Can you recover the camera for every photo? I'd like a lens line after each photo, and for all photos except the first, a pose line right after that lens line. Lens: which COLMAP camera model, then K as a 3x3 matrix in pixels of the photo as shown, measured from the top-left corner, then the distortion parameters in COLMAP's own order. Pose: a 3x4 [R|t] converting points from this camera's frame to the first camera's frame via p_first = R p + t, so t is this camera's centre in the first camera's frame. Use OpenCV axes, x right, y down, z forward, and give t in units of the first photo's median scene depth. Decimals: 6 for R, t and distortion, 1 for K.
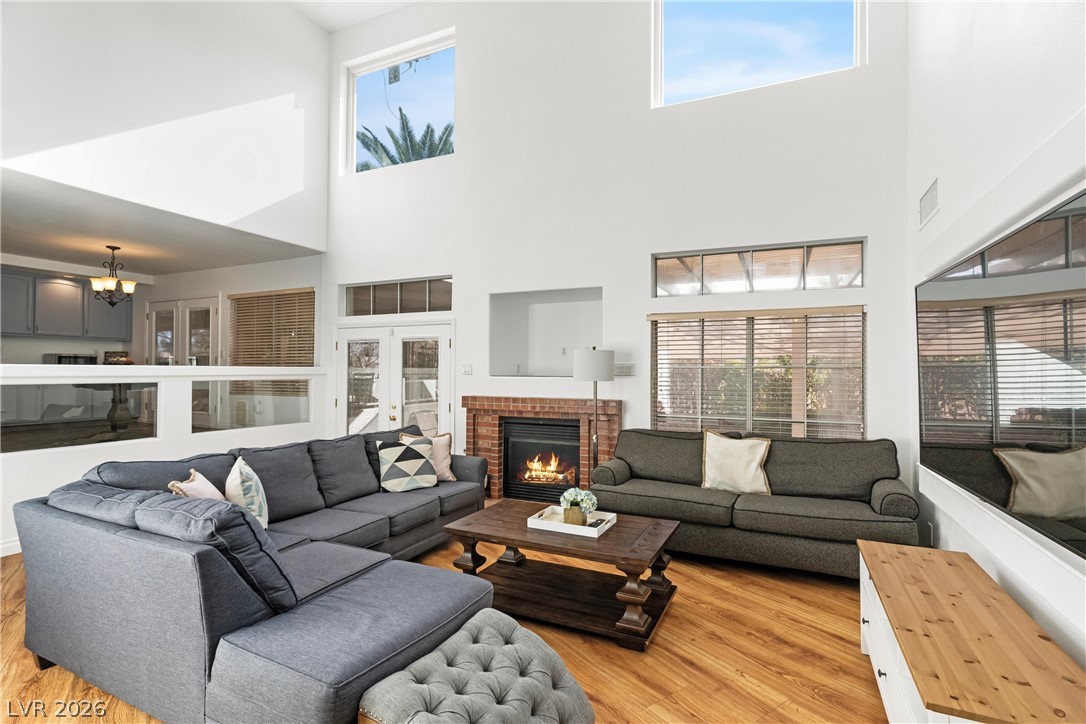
lens RADIAL K [[517.8, 0, 544.7], [0, 517.8, 363.6], [0, 0, 1]] dist [0.001230, -0.000789]
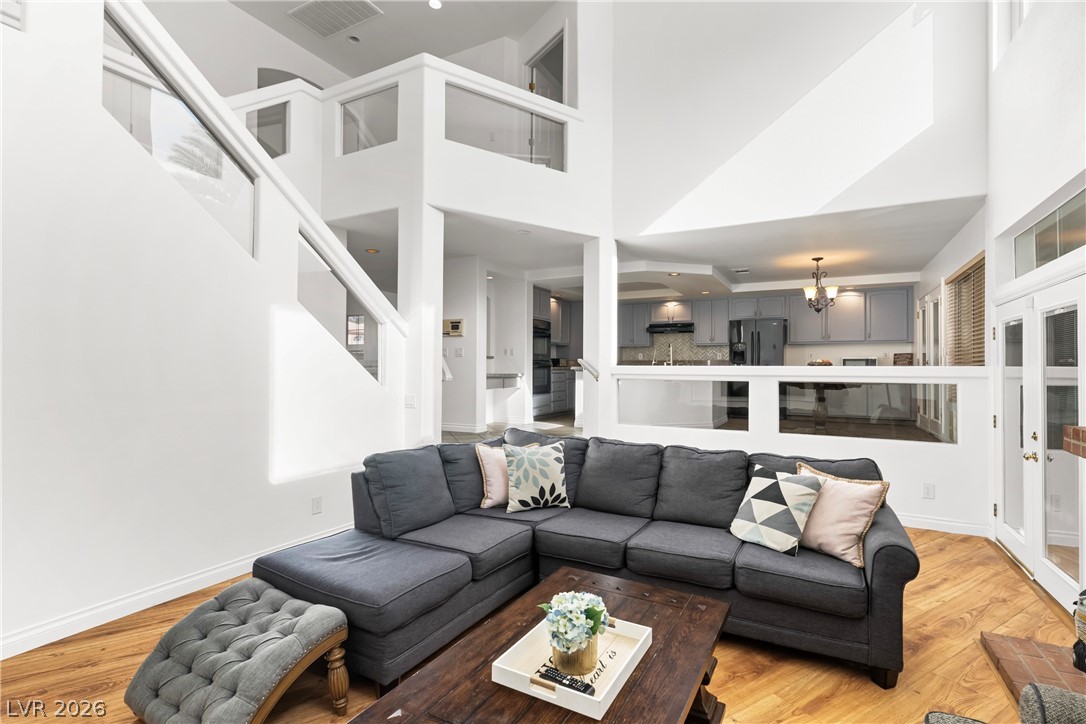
lens RADIAL K [[517.8, 0, 546.2], [0, 517.8, 365.3], [0, 0, 1]] dist [0.001230, -0.000789]
pose [[-0.057952, -0.012896, -0.998236, 0.286580], [0.008131, 0.999877, -0.013389, 0.010624], [0.998286, -0.008893, -0.057840, 0.494876]]
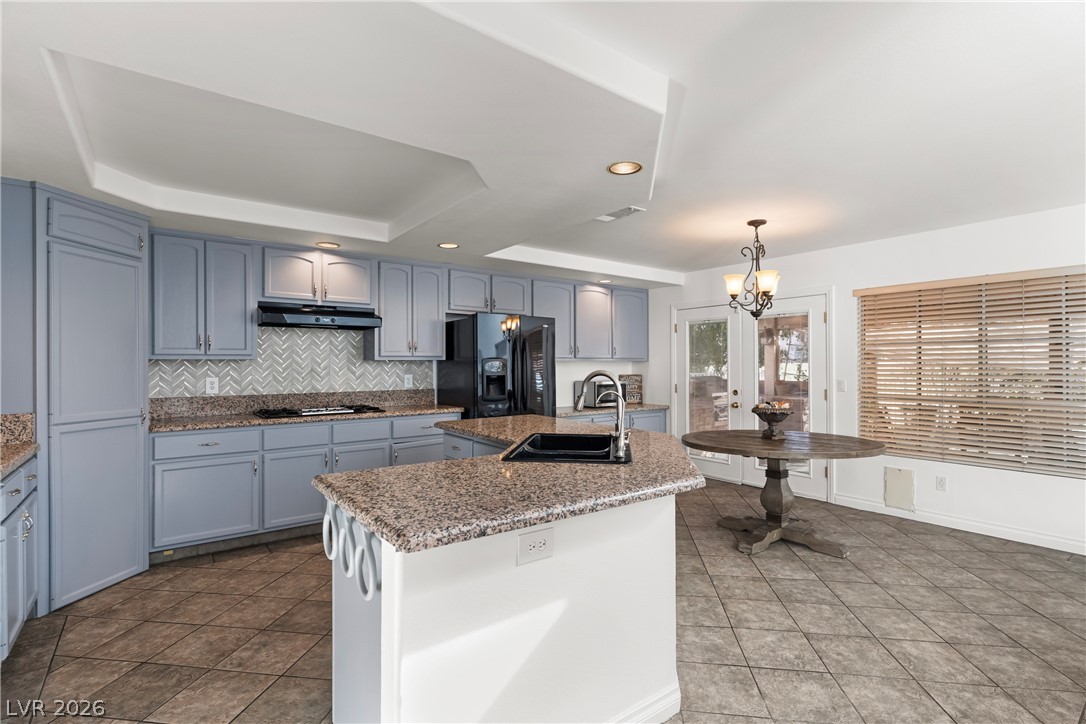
lens RADIAL K [[517.8, 0, 541.5], [0, 517.8, 363.6], [0, 0, 1]] dist [0.001230, -0.000789]
pose [[0.882073, -0.008601, -0.471034, -0.774763], [0.012609, 0.999906, 0.005354, -0.061791], [0.470944, -0.010663, 0.882099, 0.334421]]
